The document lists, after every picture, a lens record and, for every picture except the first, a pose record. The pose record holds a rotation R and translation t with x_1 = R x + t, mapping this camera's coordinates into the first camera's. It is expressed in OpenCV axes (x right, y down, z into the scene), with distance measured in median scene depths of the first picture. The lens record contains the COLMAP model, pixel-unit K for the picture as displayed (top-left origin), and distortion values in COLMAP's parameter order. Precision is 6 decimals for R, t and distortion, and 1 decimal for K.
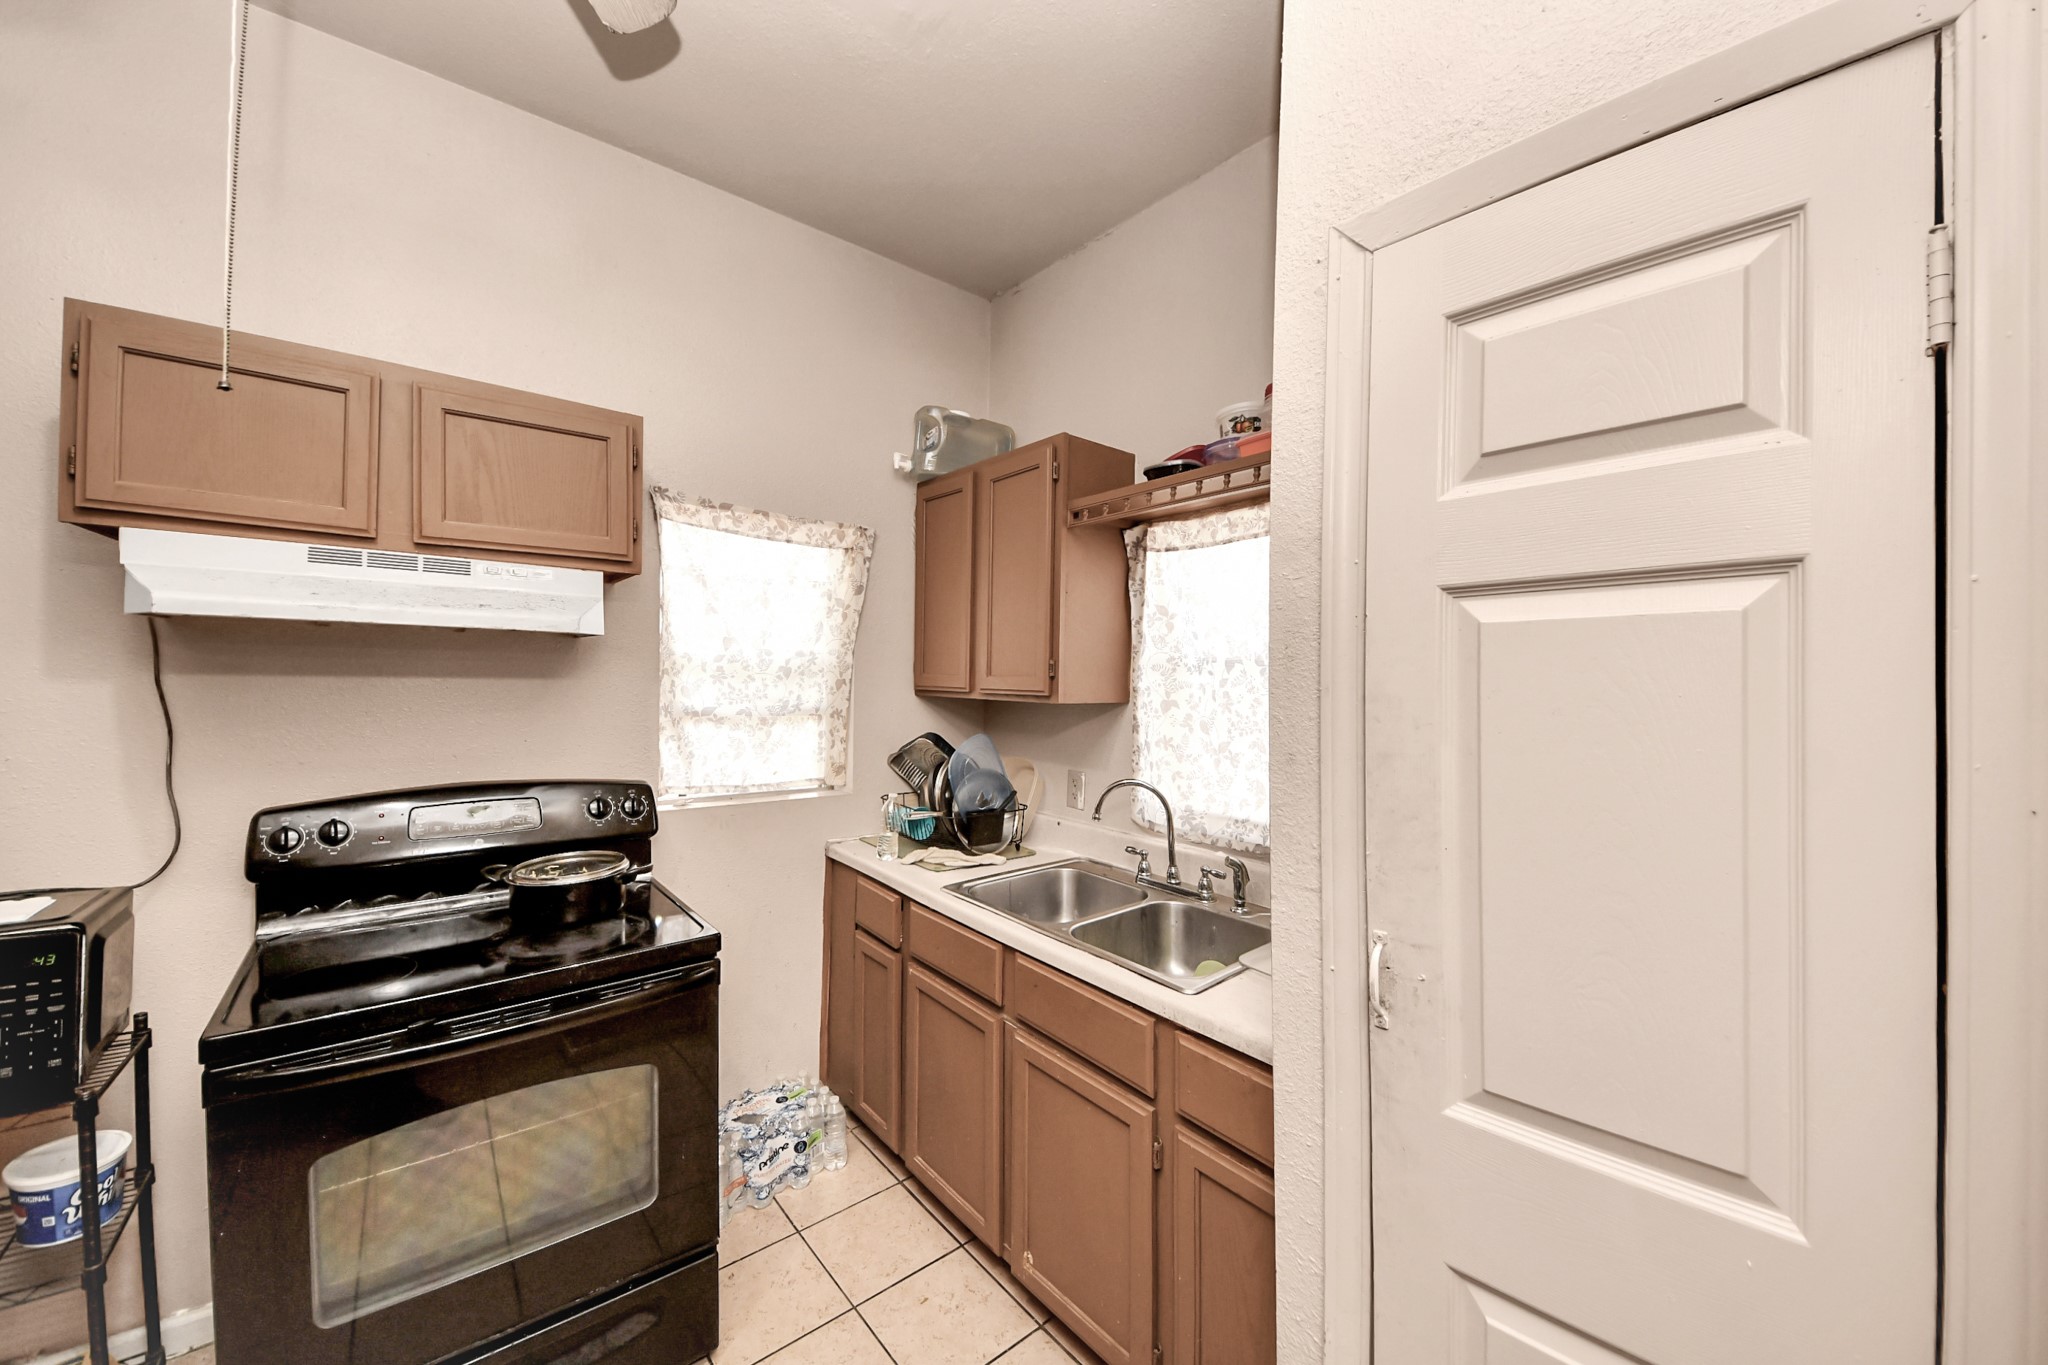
lens RADIAL K [[721.2, 0, 1027.8], [0, 721.2, 691.5], [0, 0, 1]] dist [0.000924, -0.000248]
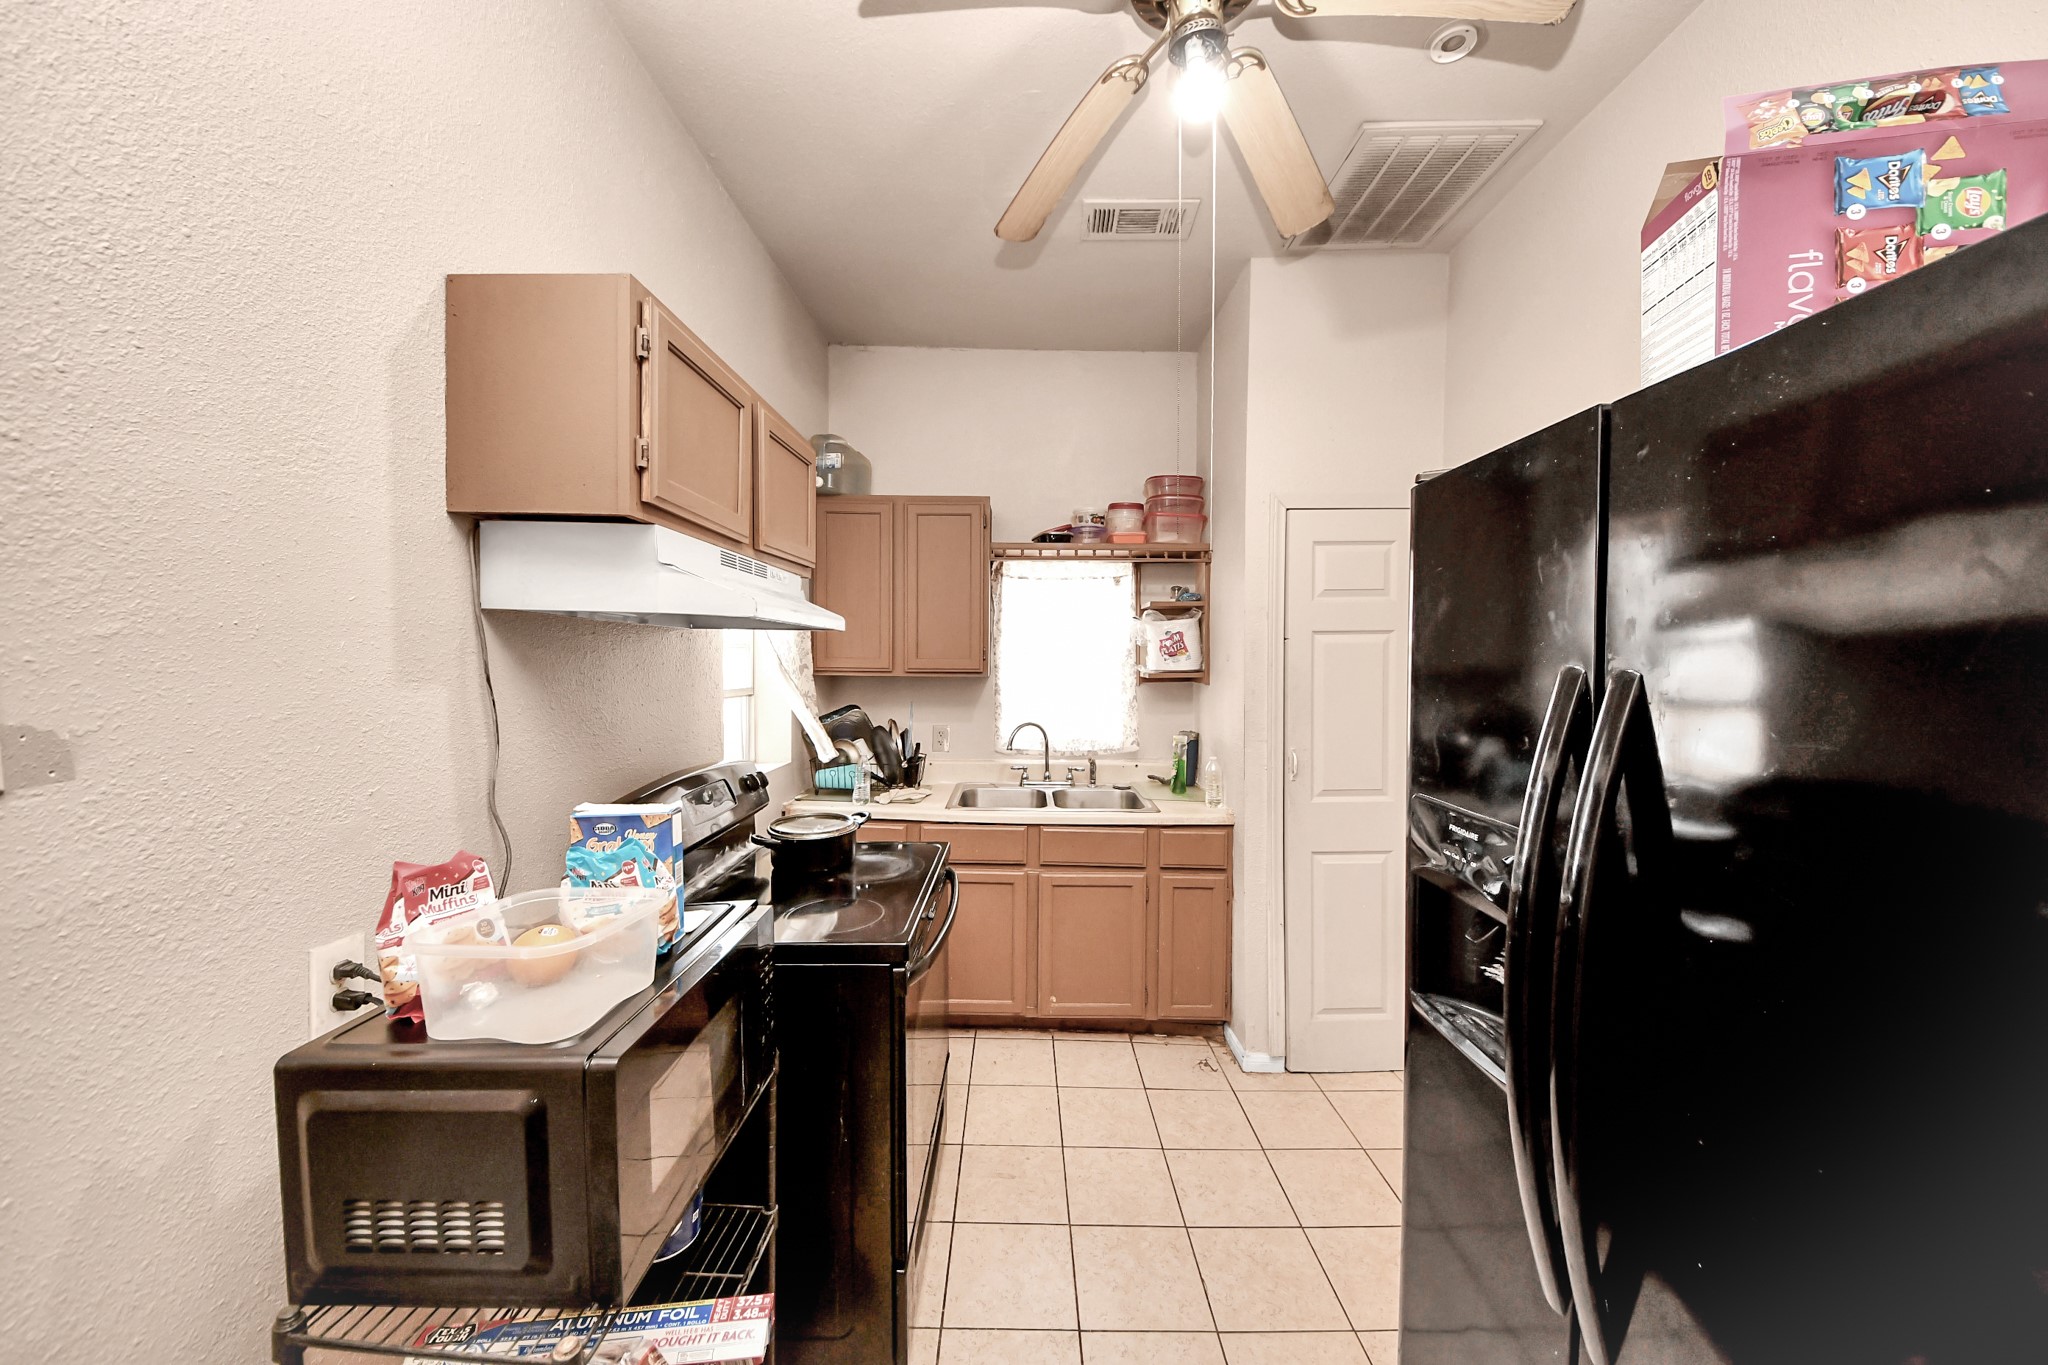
lens RADIAL K [[765.2, 0, 1023.2], [0, 765.2, 676.6], [0, 0, 1]] dist [0.003055, 0.000009]
pose [[0.647309, -0.026179, 0.761778, -1.178053], [0.003934, 0.999511, 0.031006, -0.036281], [-0.762218, -0.017073, 0.647096, -0.098250]]
